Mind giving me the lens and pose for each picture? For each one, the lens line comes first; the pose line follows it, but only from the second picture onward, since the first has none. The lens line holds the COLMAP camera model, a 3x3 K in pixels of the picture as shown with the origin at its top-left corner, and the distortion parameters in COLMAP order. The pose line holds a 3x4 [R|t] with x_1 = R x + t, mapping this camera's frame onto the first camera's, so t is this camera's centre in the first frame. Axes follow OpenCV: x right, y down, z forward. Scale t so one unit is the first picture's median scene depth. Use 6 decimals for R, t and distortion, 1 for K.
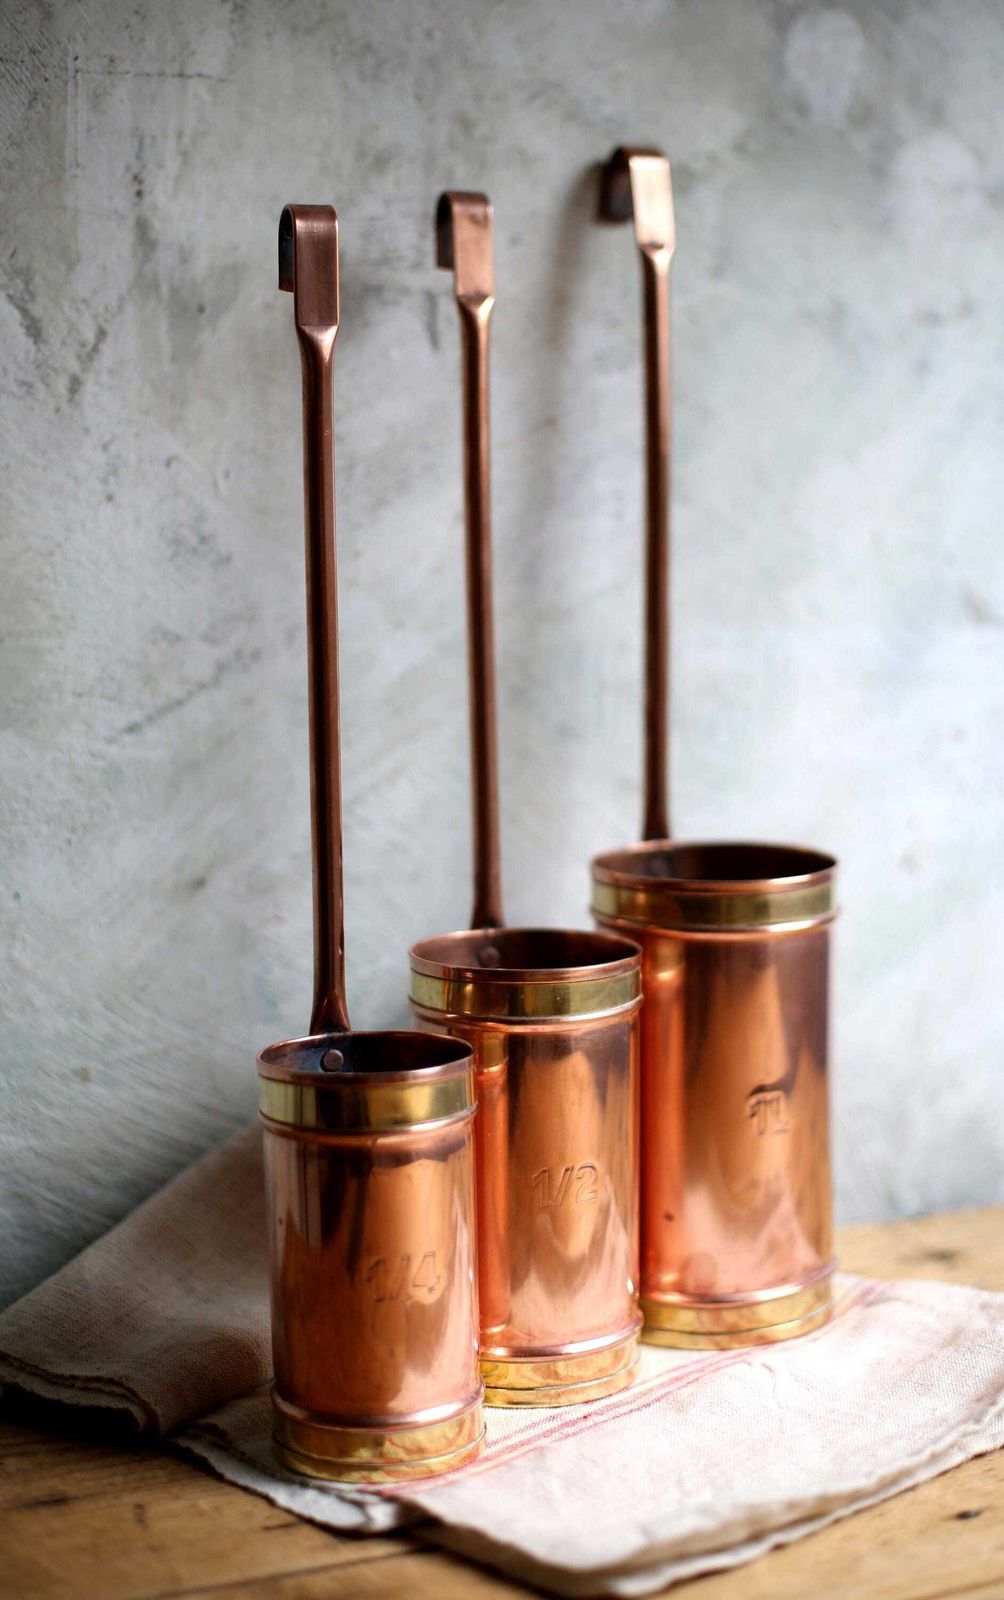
lens RADIAL K [[2657.0, 0, 577.0], [0, 2657.0, 790.1], [0, 0, 1]] dist [-0.140522, 0.000000]
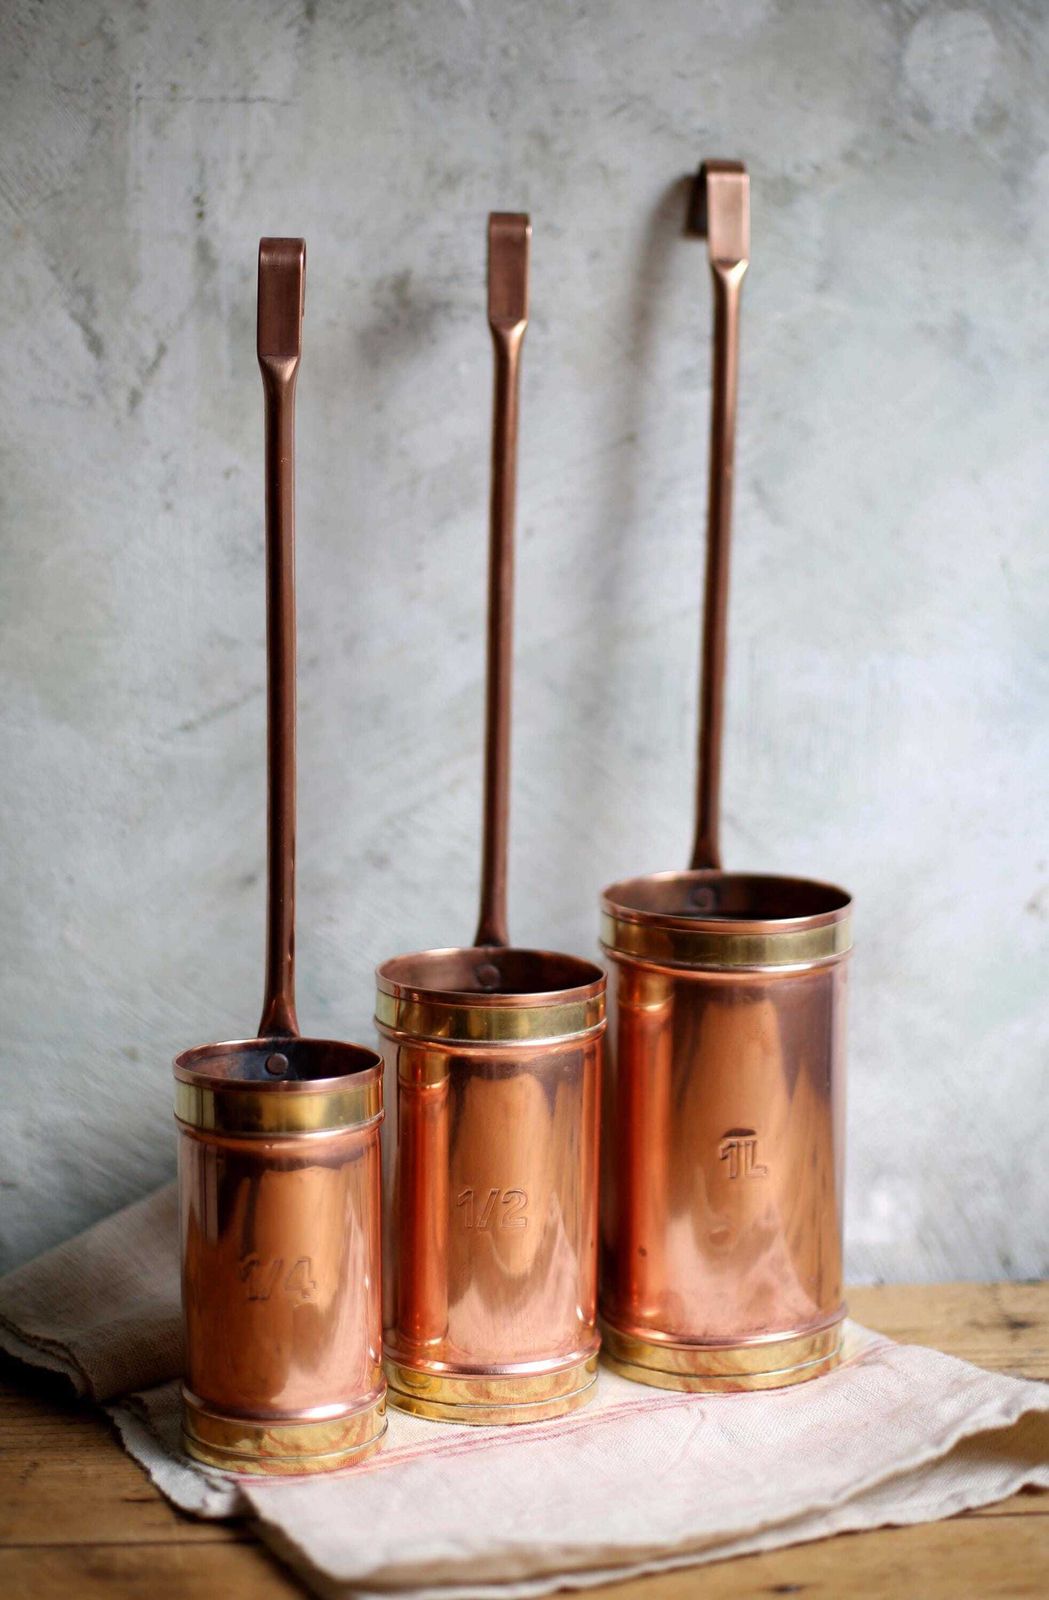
lens RADIAL K [[2892.4, 0, 555.2], [0, 2892.4, 753.4], [0, 0, 1]] dist [-0.140876, 0.000000]
pose [[0.950066, 0.059088, -0.306404, 0.320425], [-0.056761, 0.998251, 0.016508, -0.040390], [0.306844, 0.001708, 0.951758, -0.036420]]
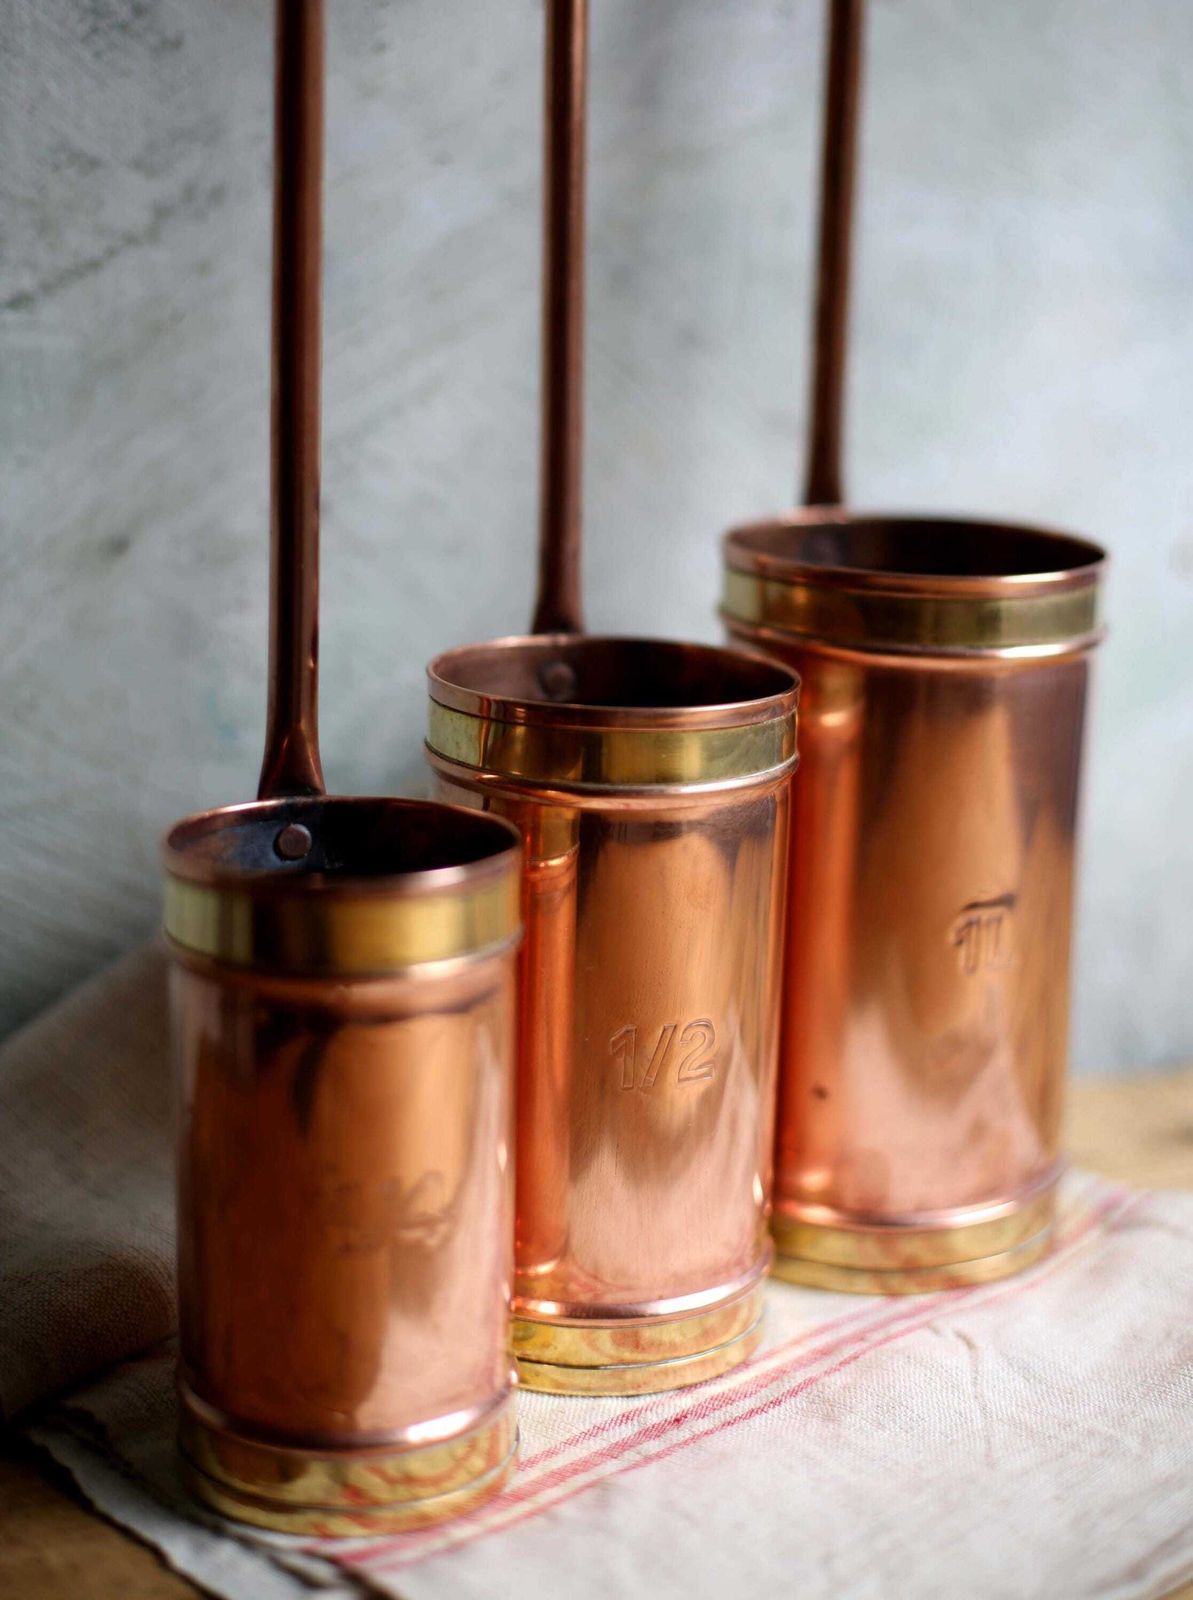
lens RADIAL K [[2848.9, 0, 655.0], [0, 2848.9, 698.7], [0, 0, 1]] dist [-0.172110, 0.000000]
pose [[0.999040, 0.042341, -0.011228, -0.001866], [-0.041231, 0.995494, 0.085388, 0.008078], [0.014792, -0.084843, 0.996285, 0.315658]]
